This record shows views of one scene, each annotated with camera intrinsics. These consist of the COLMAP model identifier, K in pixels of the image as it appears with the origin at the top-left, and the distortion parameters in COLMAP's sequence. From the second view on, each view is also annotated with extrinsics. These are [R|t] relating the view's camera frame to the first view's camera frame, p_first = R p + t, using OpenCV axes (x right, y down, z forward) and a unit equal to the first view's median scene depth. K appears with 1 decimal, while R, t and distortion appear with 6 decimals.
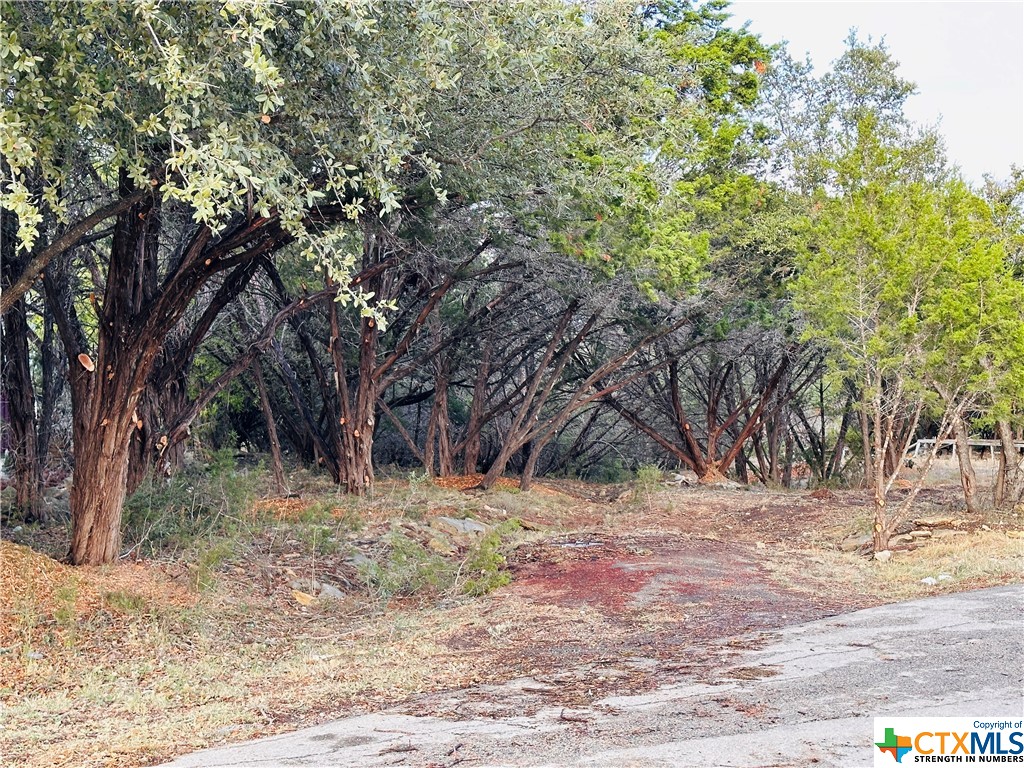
lens RADIAL K [[1458.4, 0, 511.8], [0, 1458.4, 383.7], [0, 0, 1]] dist [-0.326307, 0.000000]
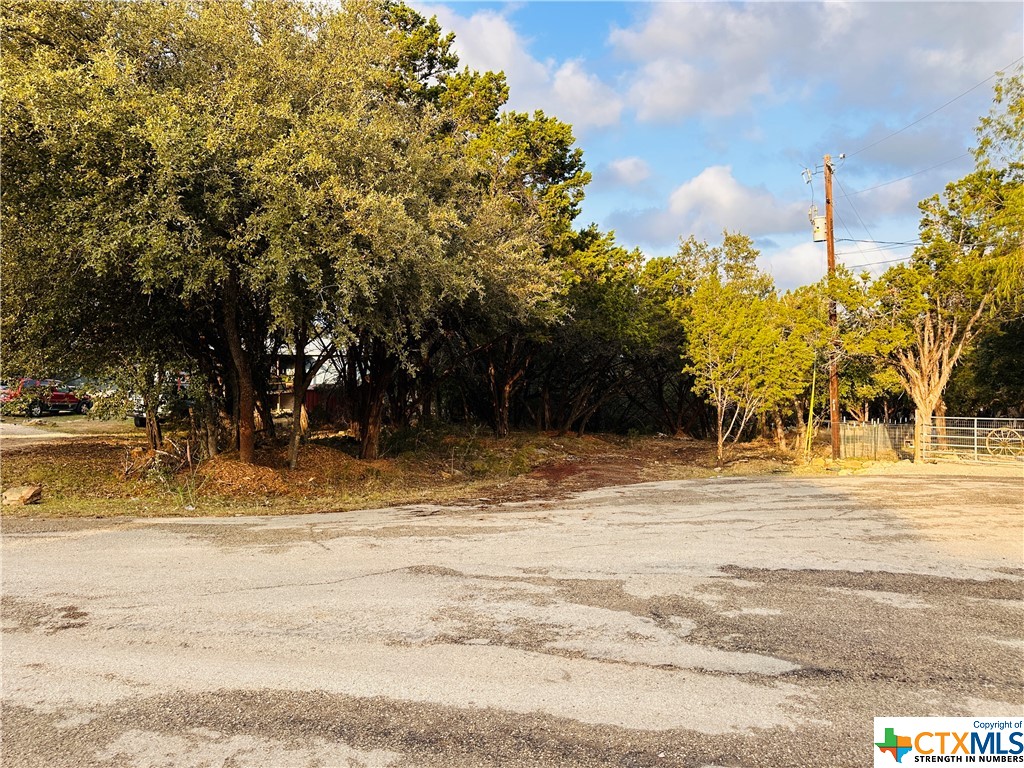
lens RADIAL K [[710.0, 0, 514.0], [0, 710.0, 384.4], [0, 0, 1]] dist [0.003303, 0.000224]
pose [[0.989951, 0.014195, -0.140700, 0.073199], [-0.014835, 0.999884, -0.003500, -0.003654], [0.140634, 0.005552, 0.990046, -0.110406]]
